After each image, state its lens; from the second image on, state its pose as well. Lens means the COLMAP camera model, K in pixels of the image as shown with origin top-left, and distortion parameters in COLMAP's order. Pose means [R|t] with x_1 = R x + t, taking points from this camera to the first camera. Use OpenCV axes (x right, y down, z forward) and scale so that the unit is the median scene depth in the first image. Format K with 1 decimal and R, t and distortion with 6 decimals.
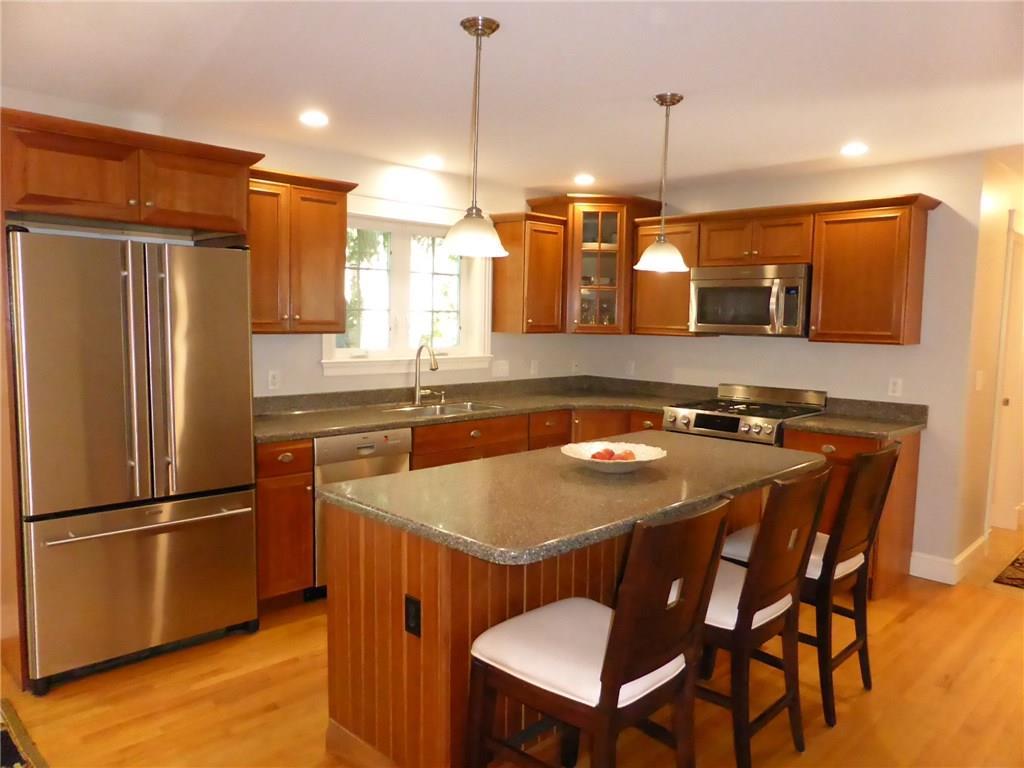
lens RADIAL K [[749.9, 0, 512.0], [0, 749.9, 384.0], [0, 0, 1]] dist [0.001403, 0.001563]
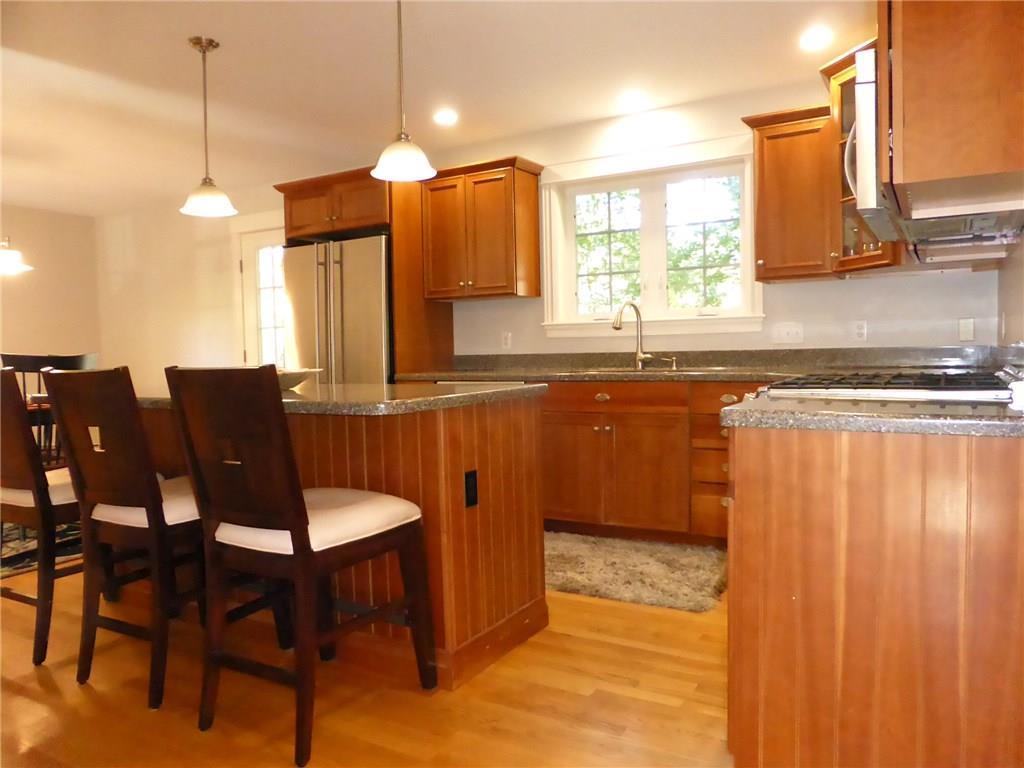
lens RADIAL K [[749.9, 0, 512.0], [0, 749.9, 384.0], [0, 0, 1]] dist [0.001403, 0.001563]
pose [[0.242620, 0.025542, -0.969785, 0.720999], [-0.061227, 0.998064, 0.010970, 0.043744], [0.968187, 0.056715, 0.243714, 0.631759]]
